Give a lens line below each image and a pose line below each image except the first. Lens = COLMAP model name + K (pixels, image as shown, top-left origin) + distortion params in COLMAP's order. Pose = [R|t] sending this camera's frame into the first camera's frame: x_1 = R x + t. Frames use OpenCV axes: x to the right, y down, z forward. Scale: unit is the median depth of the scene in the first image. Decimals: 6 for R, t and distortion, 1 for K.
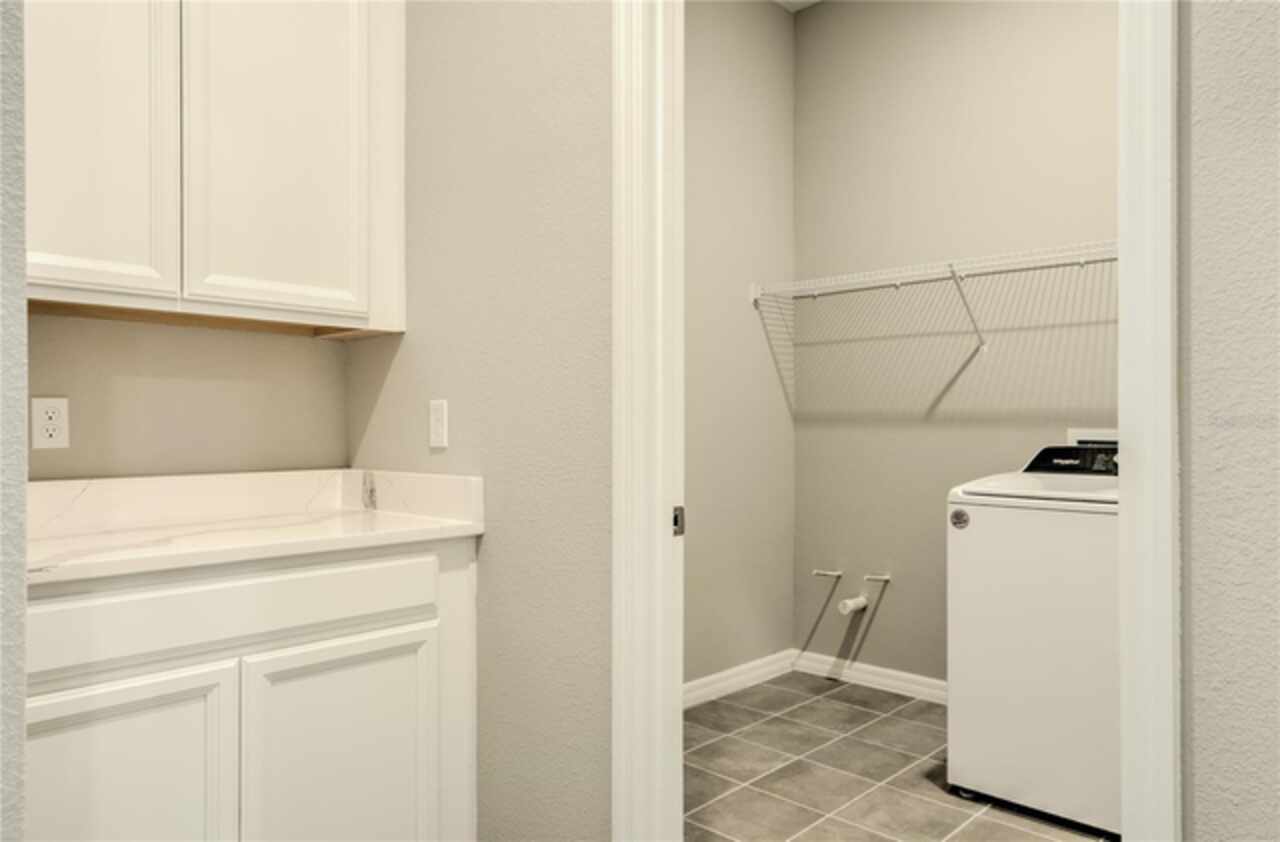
lens RADIAL K [[892.6, 0, 641.1], [0, 892.6, 424.2], [0, 0, 1]] dist [0.036888, 0.005507]
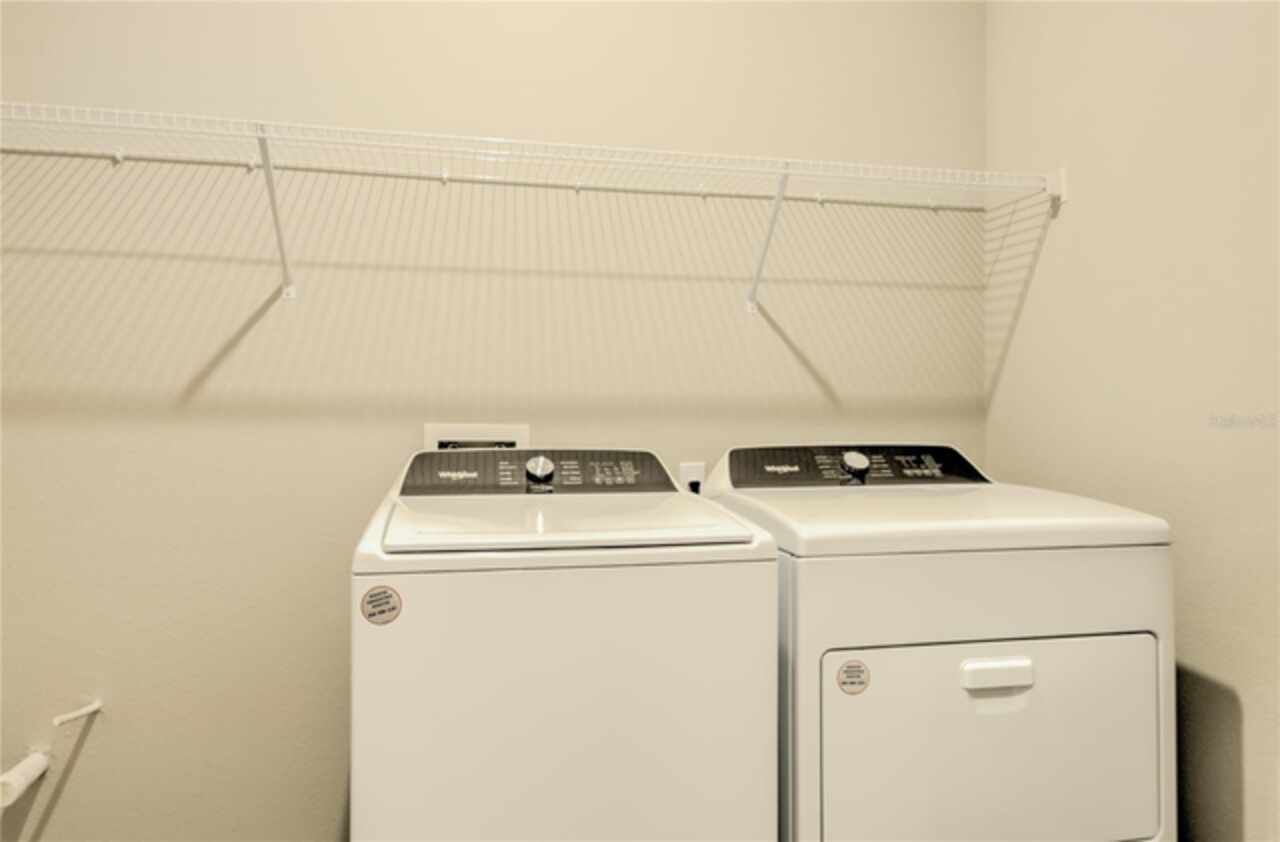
lens RADIAL K [[892.6, 0, 647.8], [0, 892.6, 424.8], [0, 0, 1]] dist [0.036888, 0.005507]
pose [[0.580480, 0.001760, 0.814272, 0.030192], [-0.005566, 0.999983, 0.001807, 0.003377], [-0.814255, -0.005581, 0.580480, 0.483706]]
